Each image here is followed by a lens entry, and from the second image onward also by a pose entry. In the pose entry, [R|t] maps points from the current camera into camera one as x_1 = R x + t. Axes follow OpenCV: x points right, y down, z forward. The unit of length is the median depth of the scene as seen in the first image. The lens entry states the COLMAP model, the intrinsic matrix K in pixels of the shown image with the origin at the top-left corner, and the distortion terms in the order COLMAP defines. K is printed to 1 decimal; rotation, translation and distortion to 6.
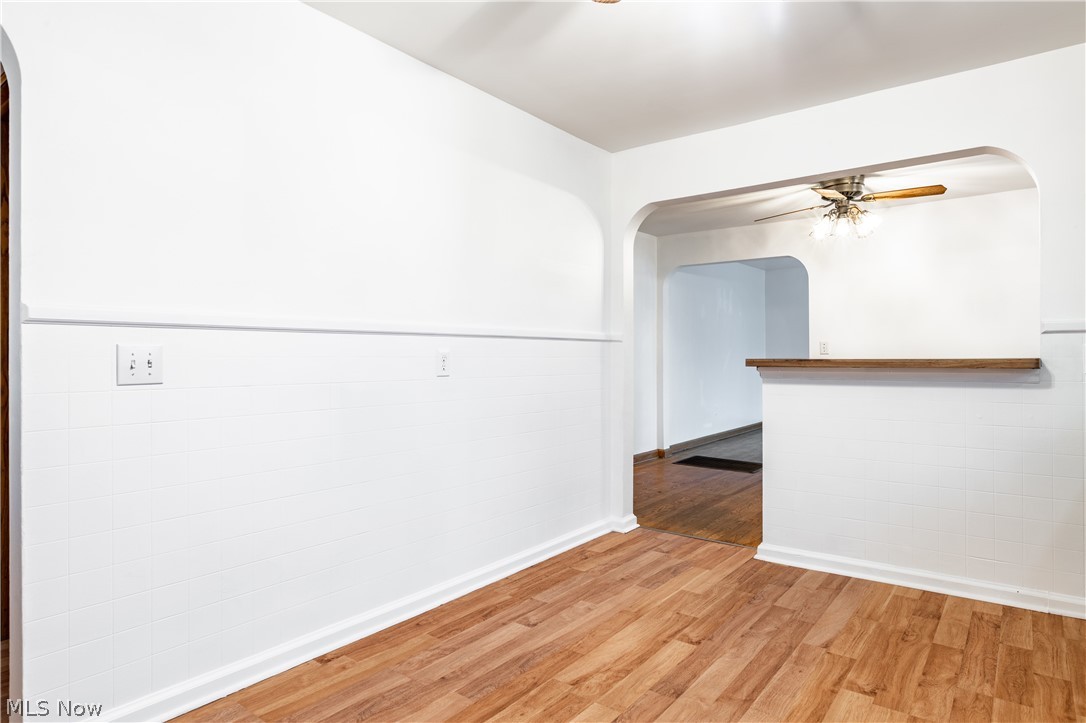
lens RADIAL K [[619.6, 0, 549.2], [0, 619.6, 356.0], [0, 0, 1]] dist [-0.006079, -0.001002]
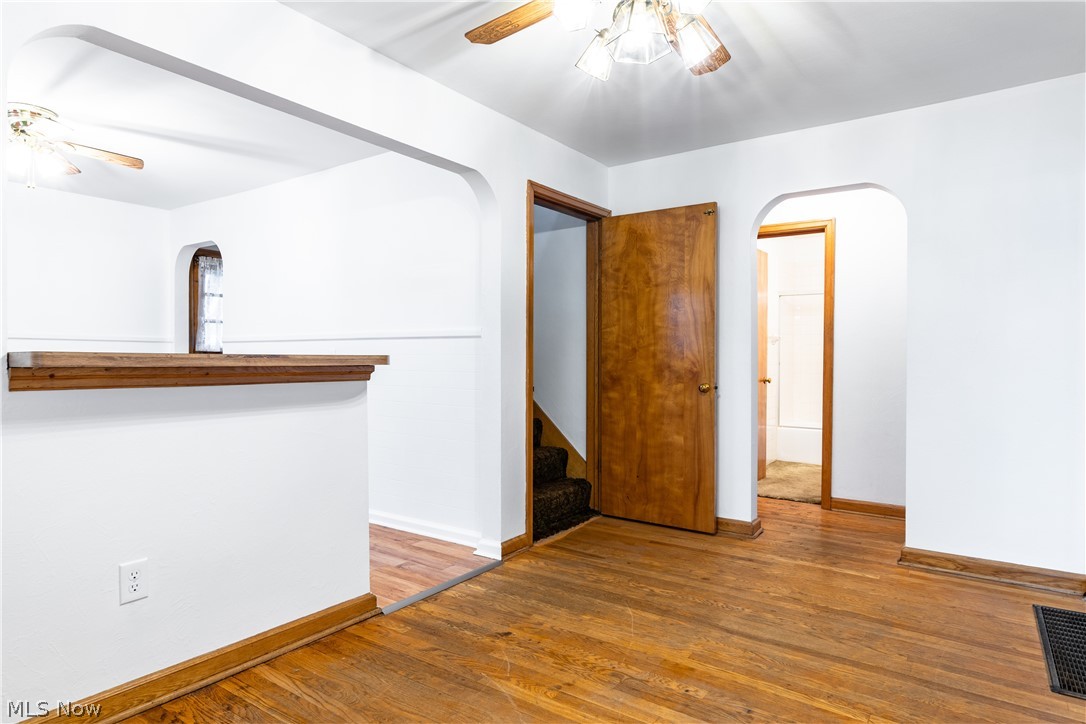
lens RADIAL K [[619.6, 0, 549.2], [0, 619.6, 356.5], [0, 0, 1]] dist [-0.006079, -0.001002]
pose [[0.042186, -0.000316, -0.999110, 1.084863], [-0.004388, 0.999990, -0.000502, 0.004608], [0.999100, 0.004405, 0.042184, 1.148158]]
